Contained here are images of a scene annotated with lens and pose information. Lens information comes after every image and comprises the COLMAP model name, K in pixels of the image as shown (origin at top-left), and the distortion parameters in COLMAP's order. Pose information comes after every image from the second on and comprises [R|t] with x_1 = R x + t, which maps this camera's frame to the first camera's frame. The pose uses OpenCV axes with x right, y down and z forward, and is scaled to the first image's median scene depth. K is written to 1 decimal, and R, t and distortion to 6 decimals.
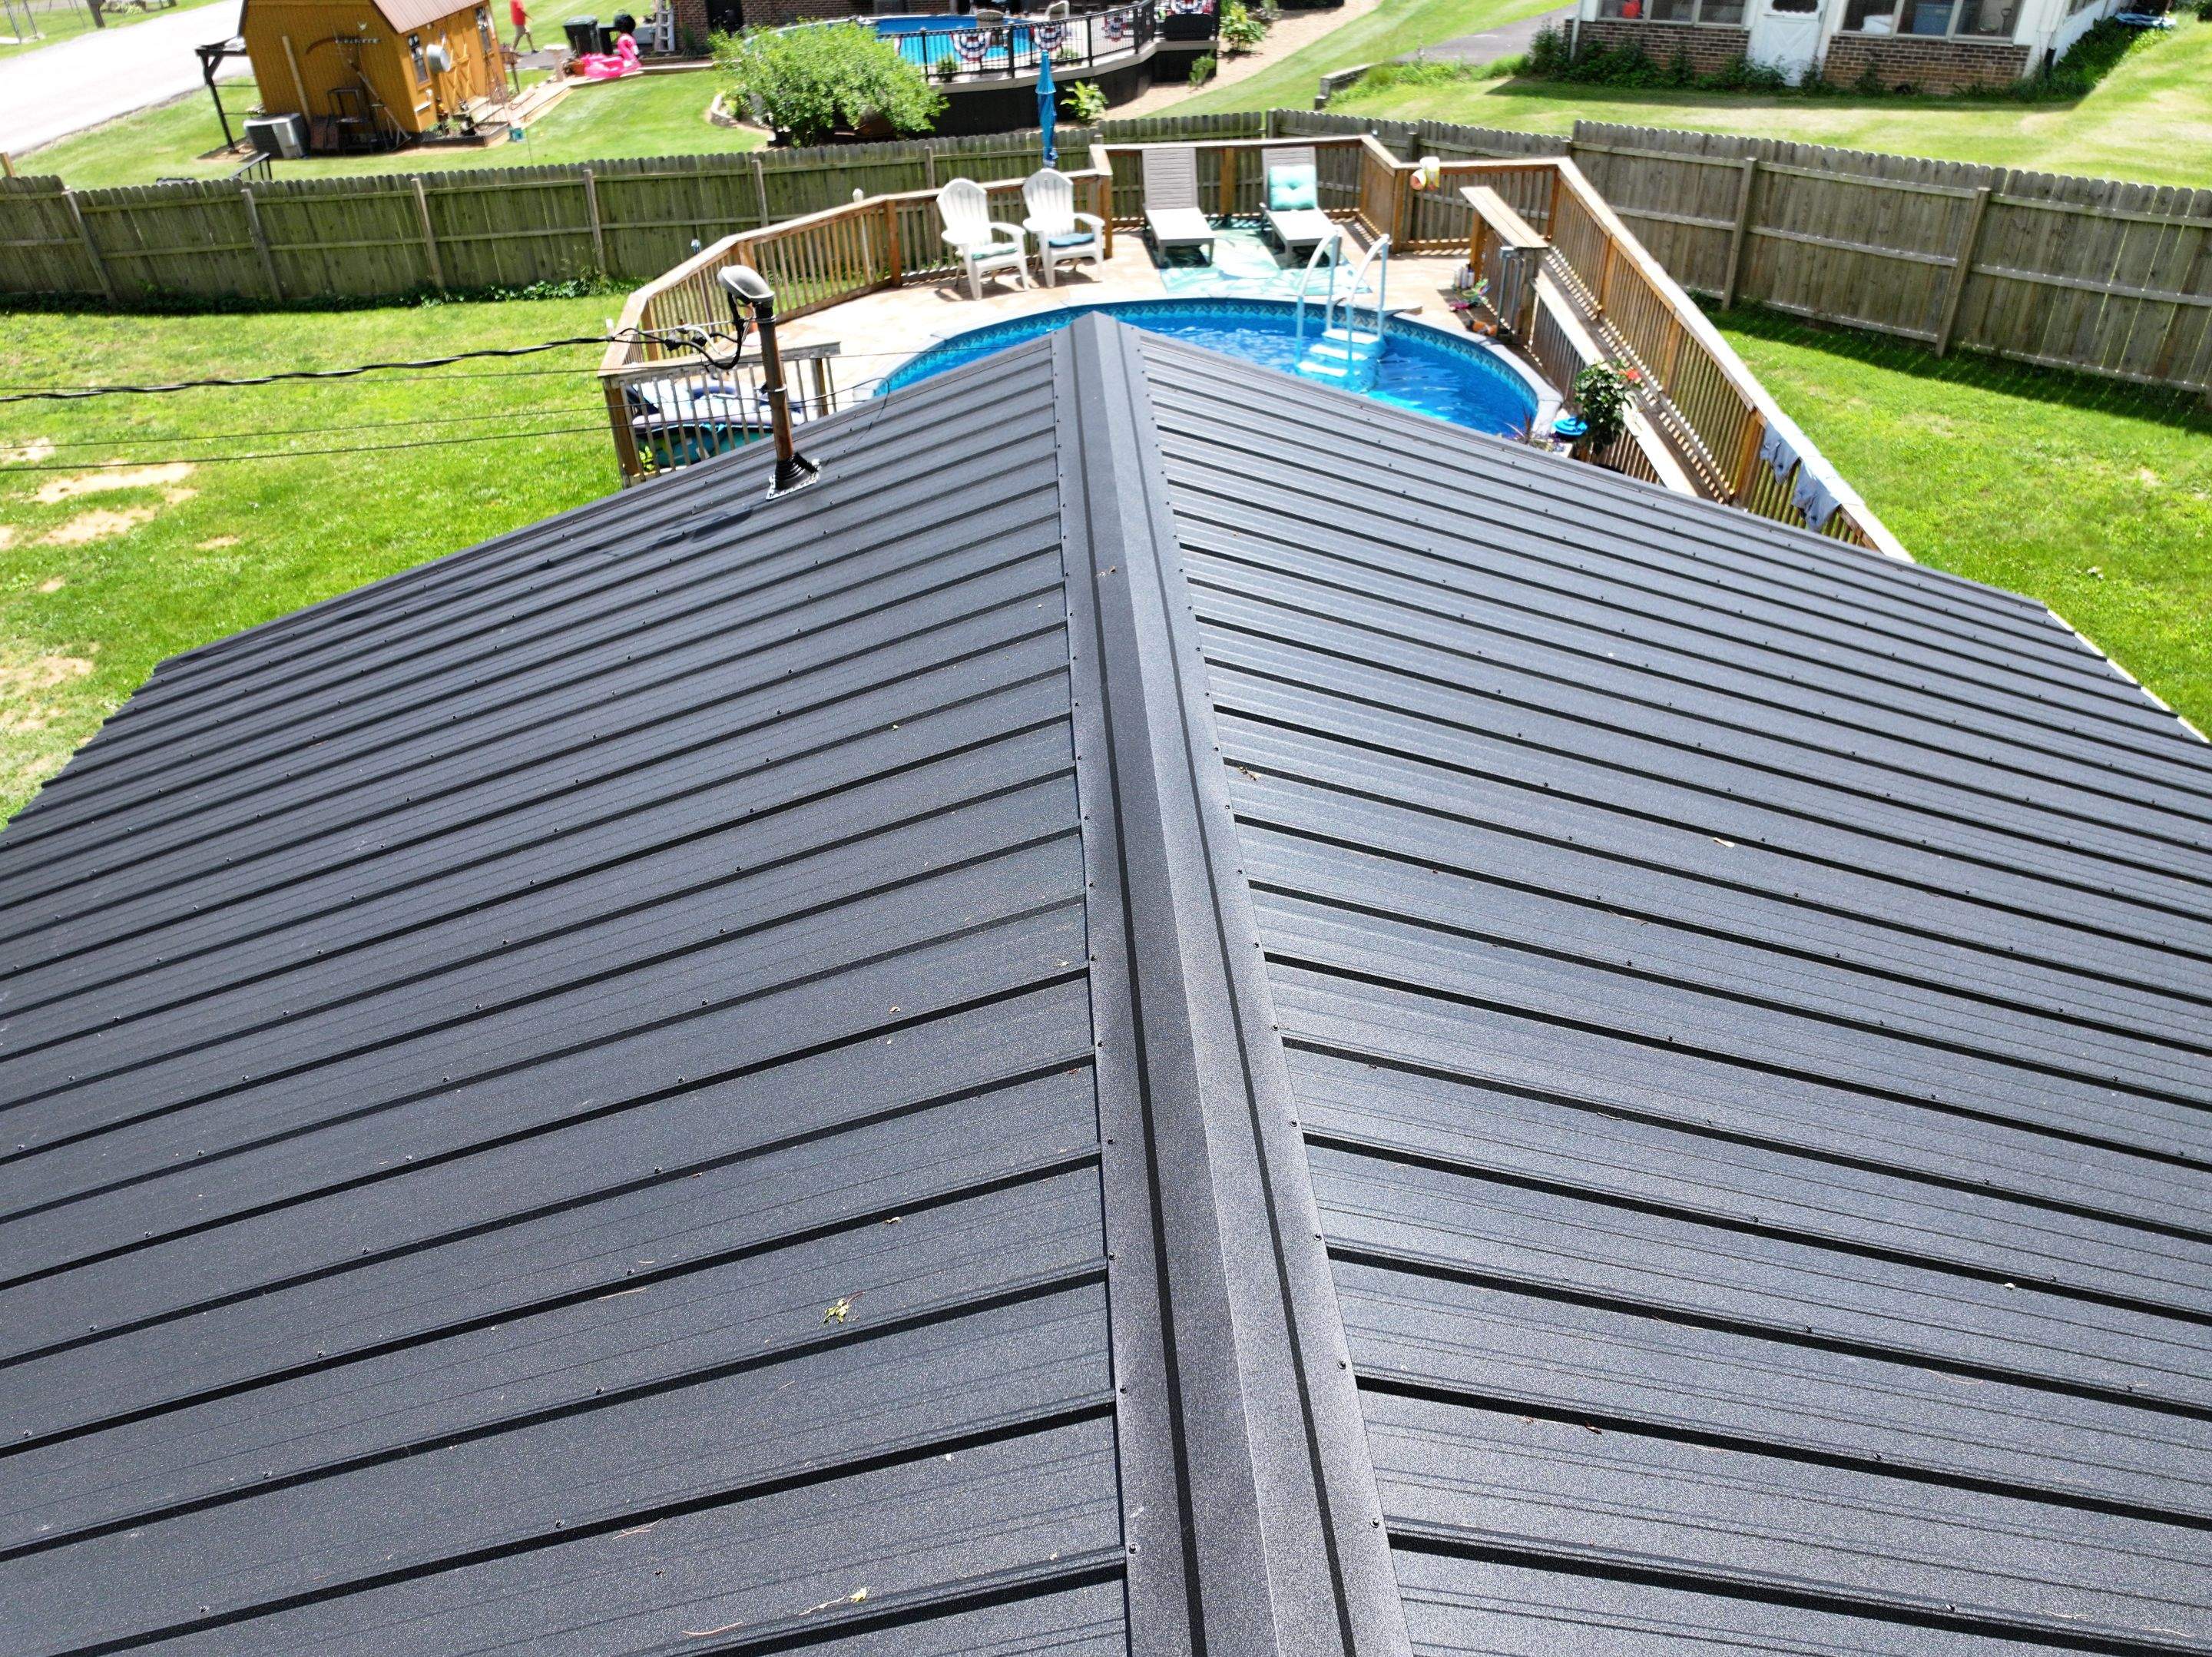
lens RADIAL K [[1553.6, 0, 1097.7], [0, 1553.6, 834.3], [0, 0, 1]] dist [-0.004421, 0.023689]
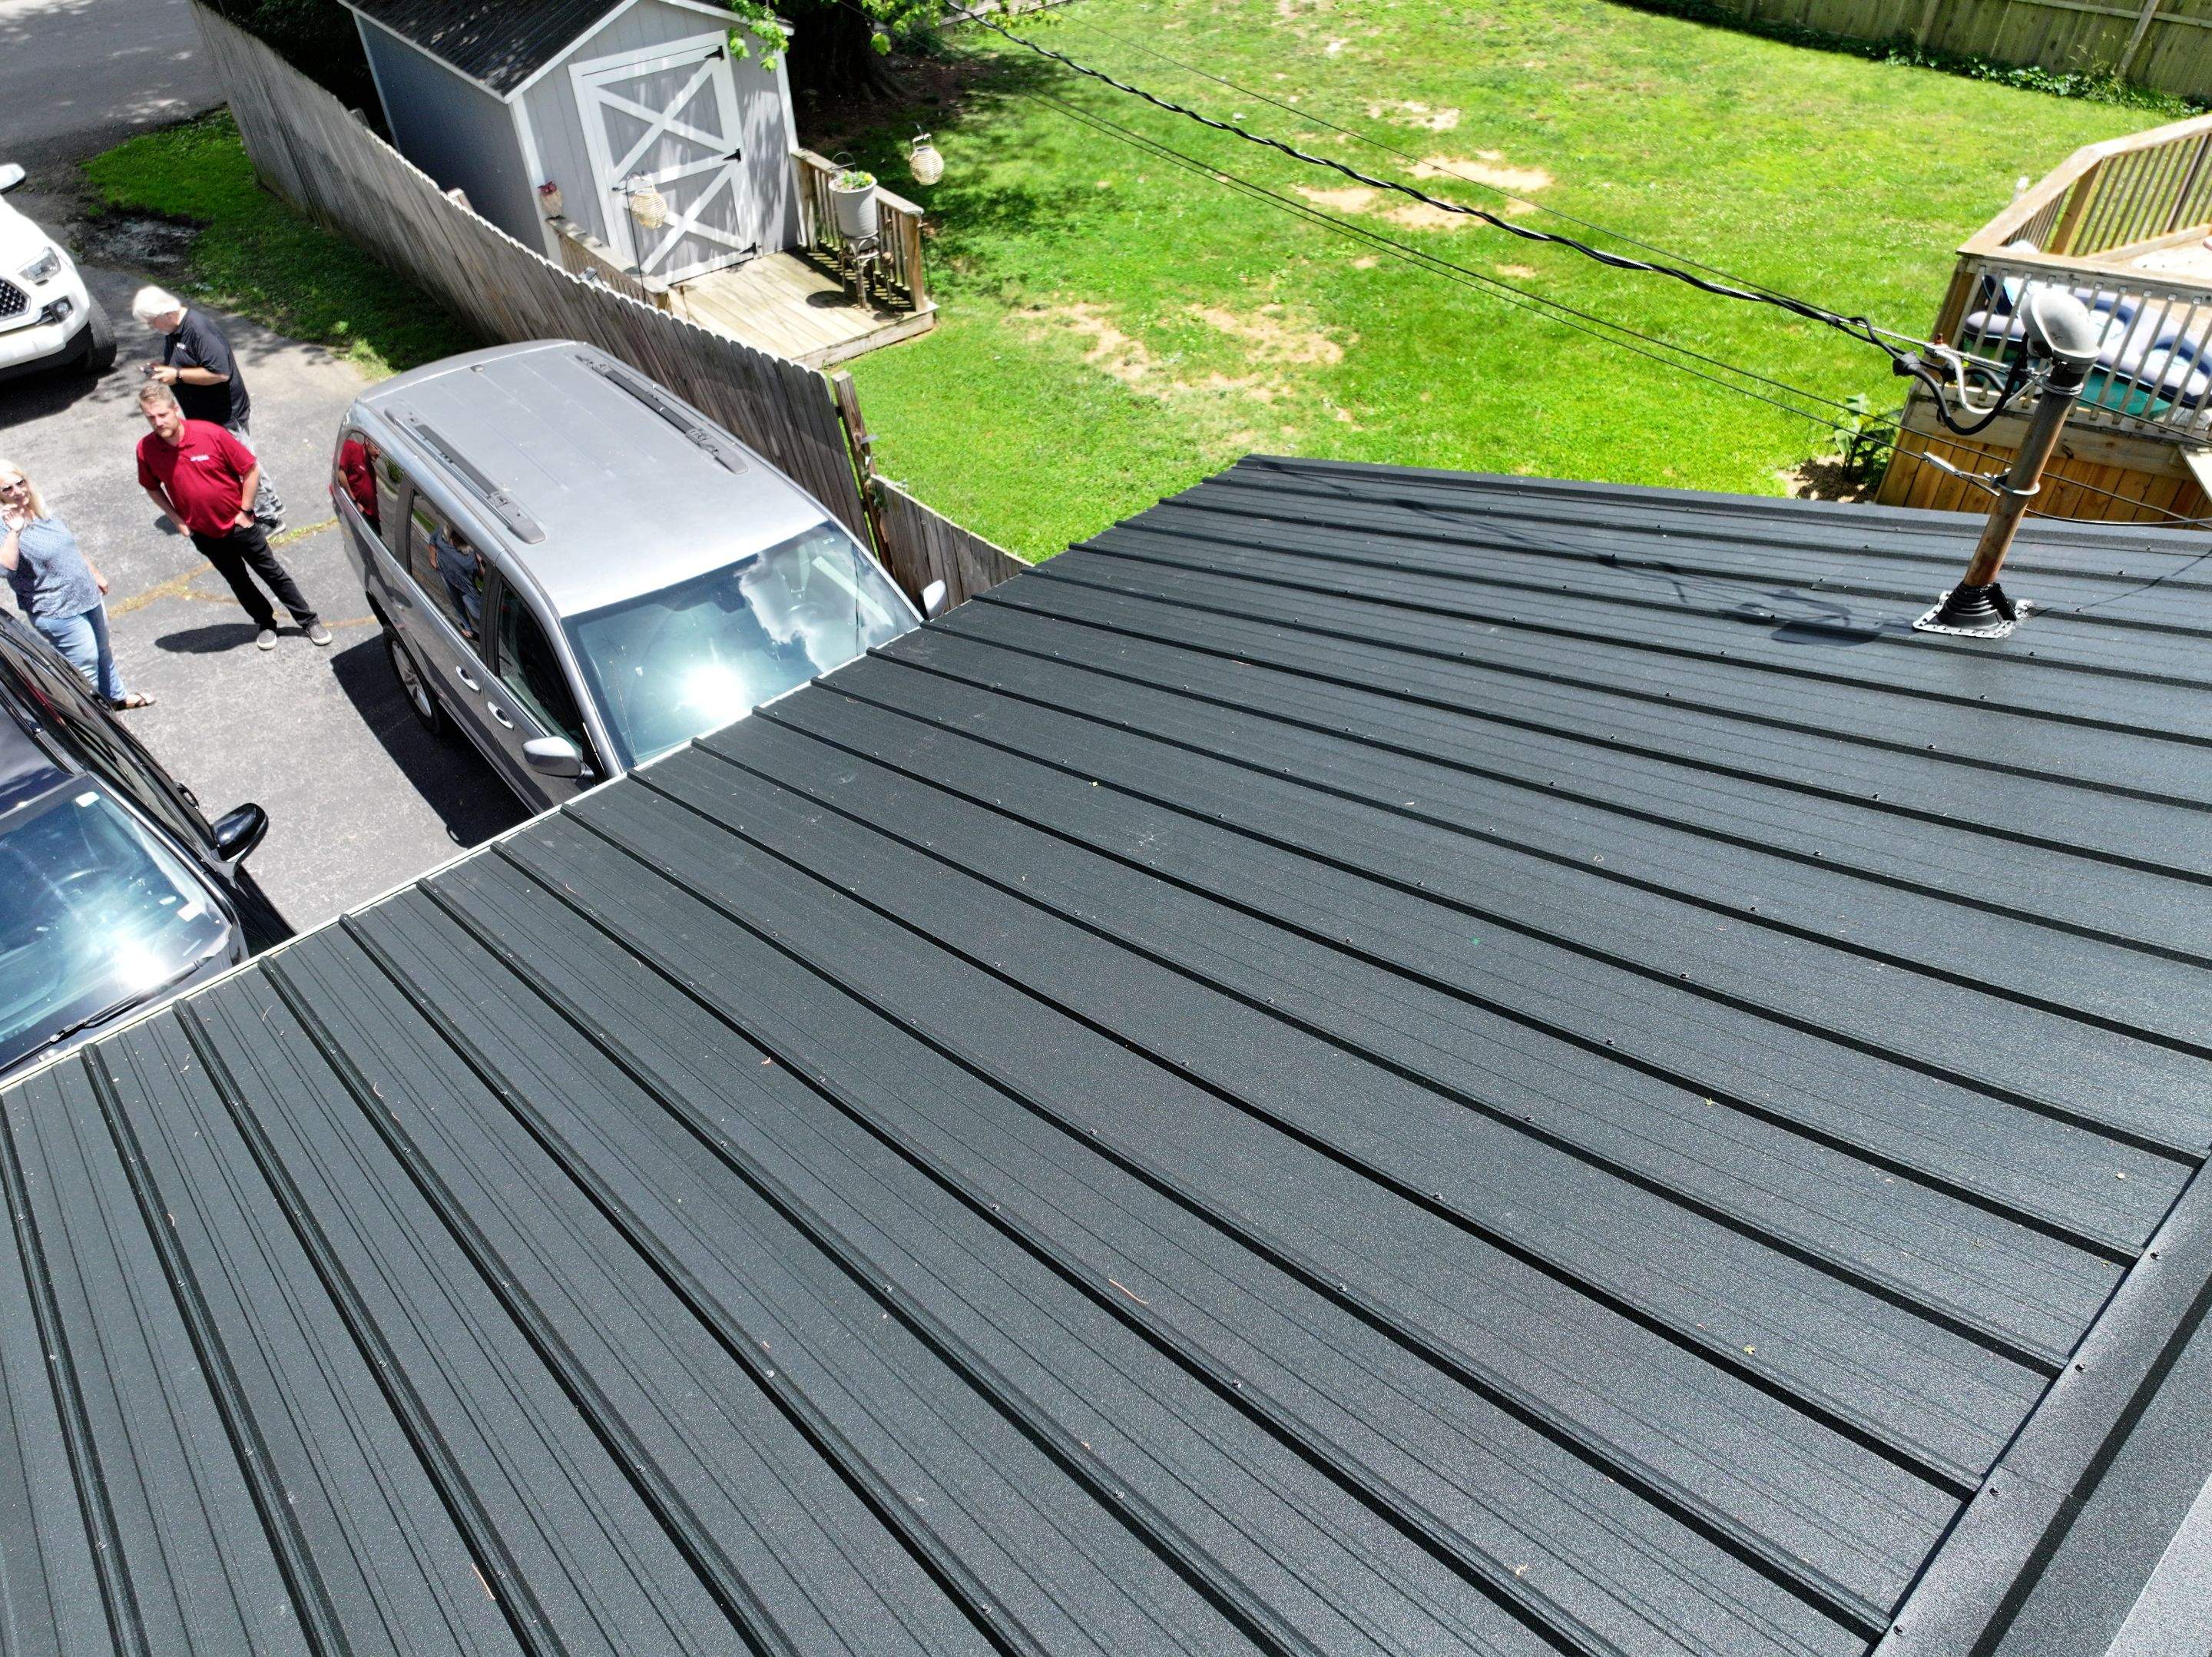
lens RADIAL K [[1553.6, 0, 1111.5], [0, 1553.6, 830.5], [0, 0, 1]] dist [-0.004421, 0.023689]
pose [[0.647545, 0.524237, -0.553048, -0.006566], [-0.432402, 0.850382, 0.299797, -0.062387], [0.627467, 0.045007, 0.777341, 0.086664]]
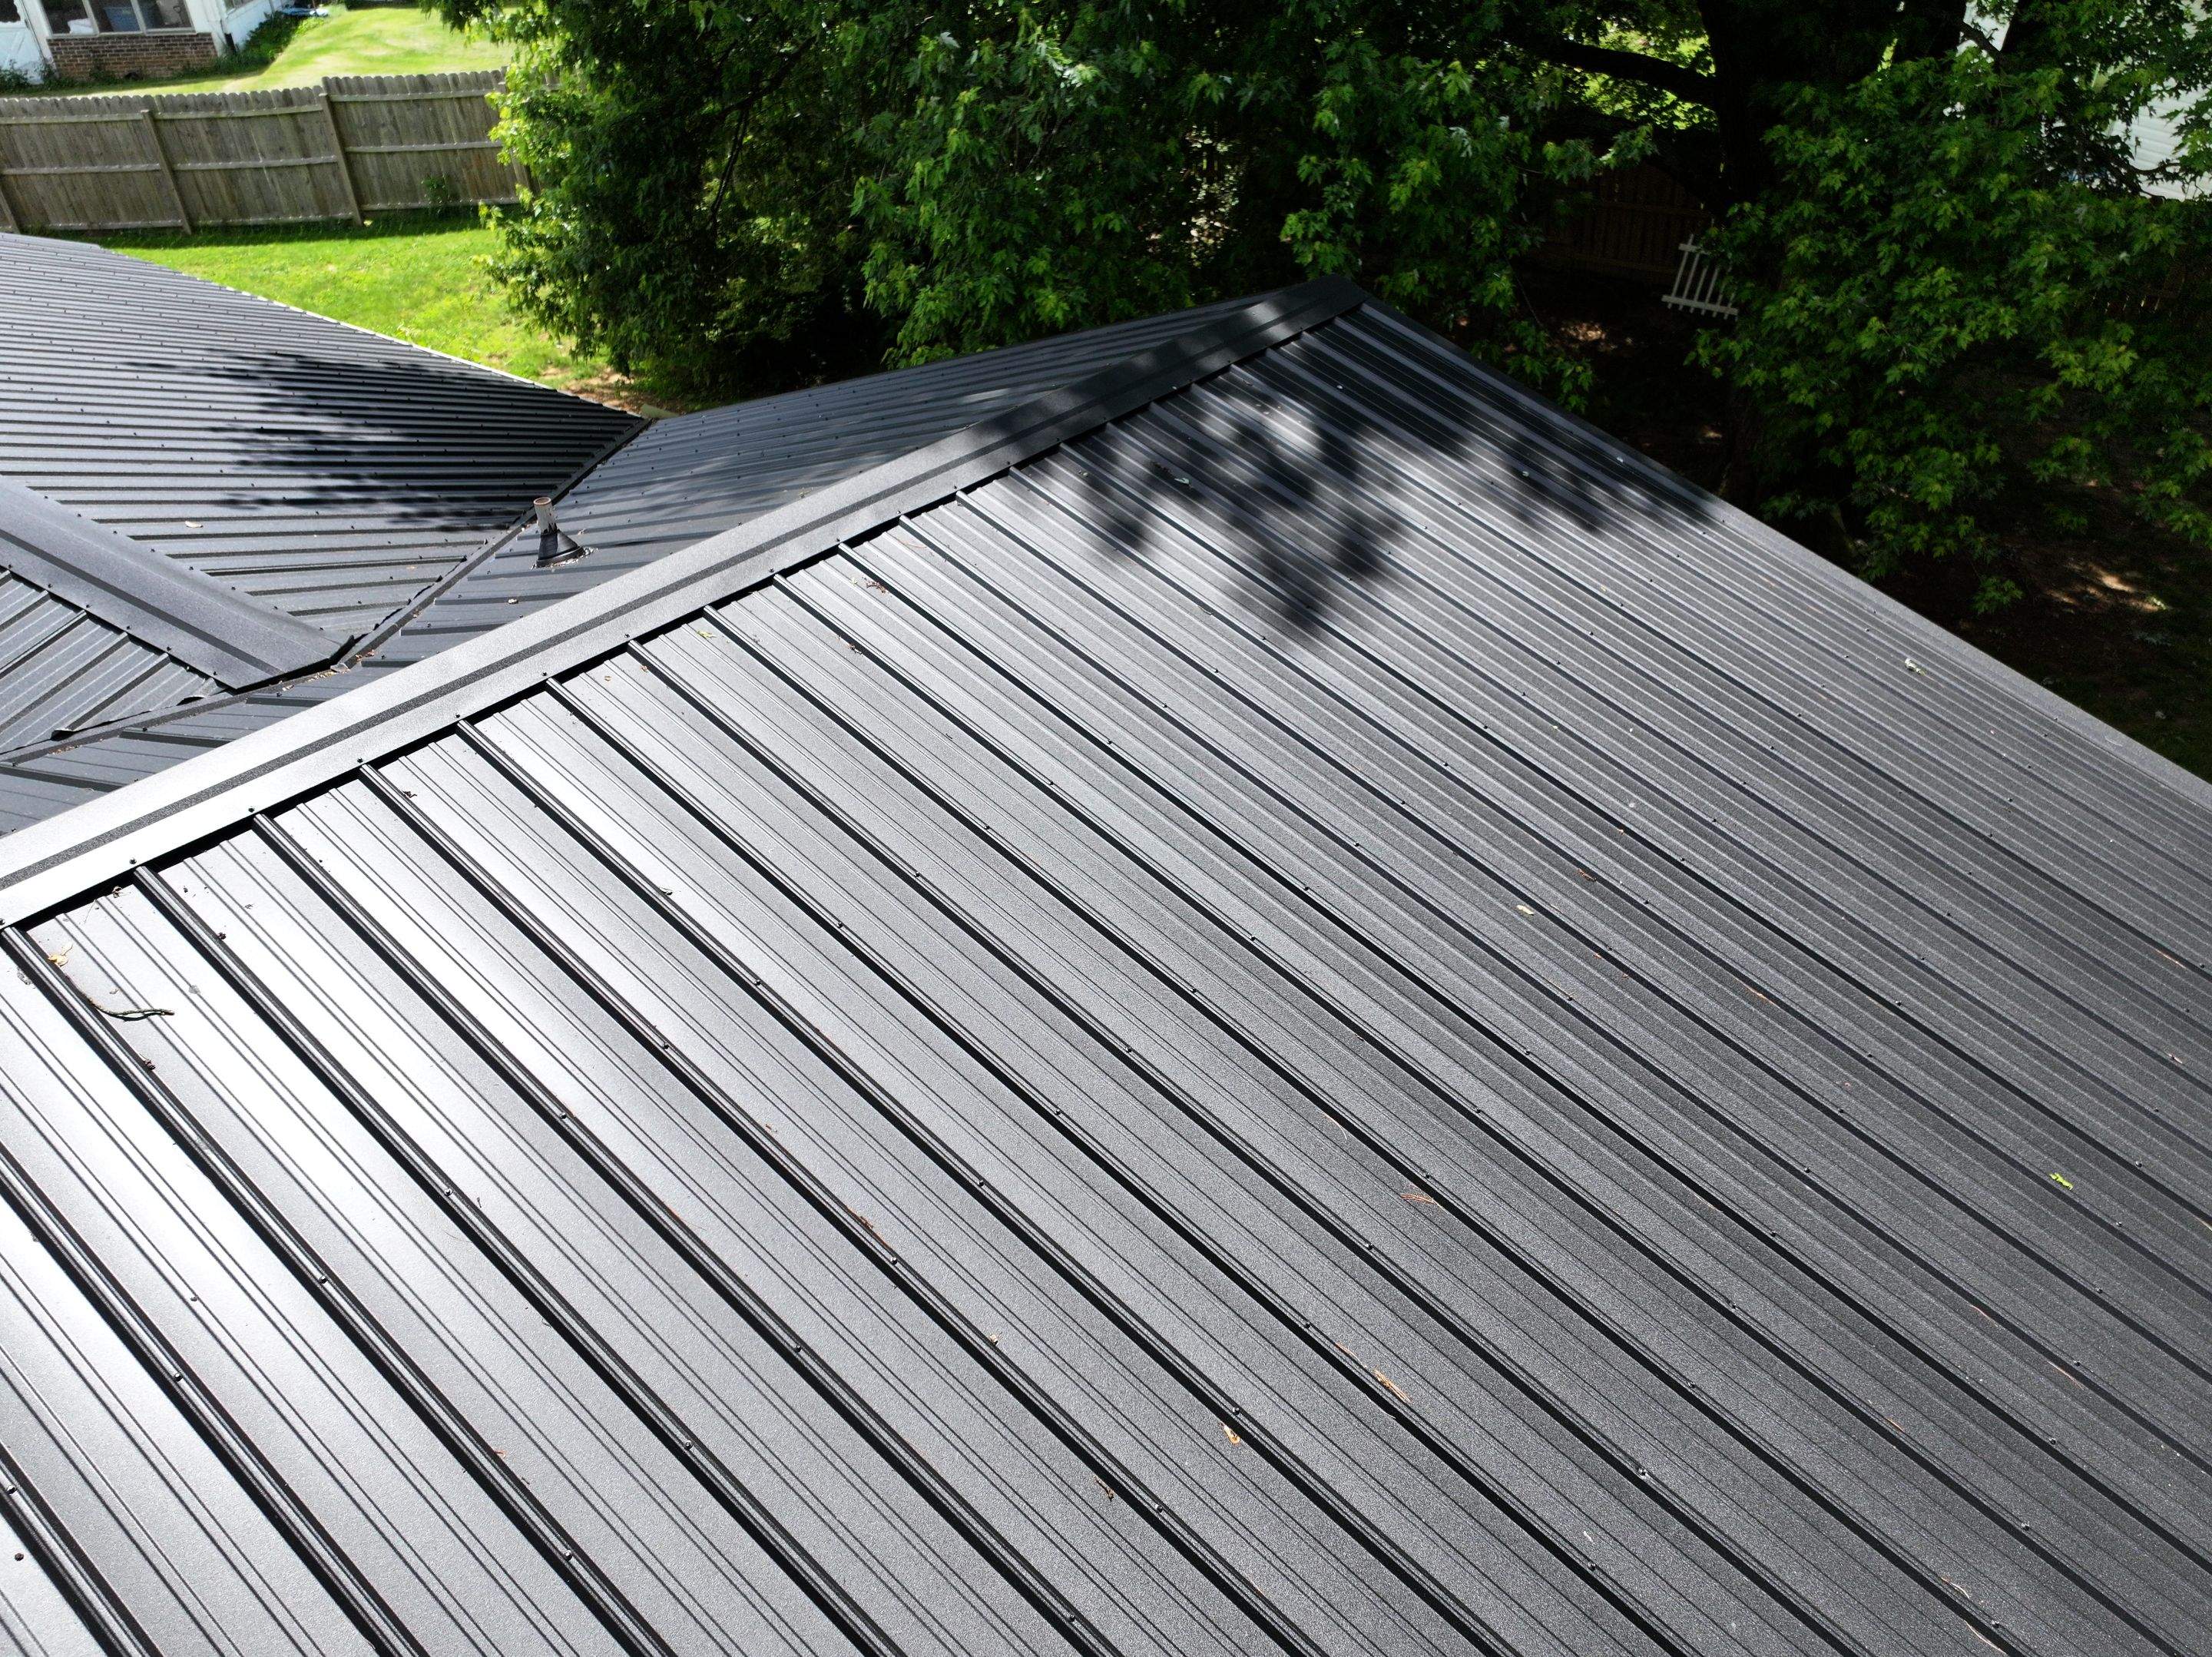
lens RADIAL K [[1553.6, 0, 1100.6], [0, 1553.6, 829.0], [0, 0, 1]] dist [-0.004421, 0.023689]
pose [[0.639594, -0.424773, 0.640693, -0.052485], [0.442319, 0.885026, 0.145203, 0.293195], [-0.628708, 0.190520, 0.753942, -0.421146]]
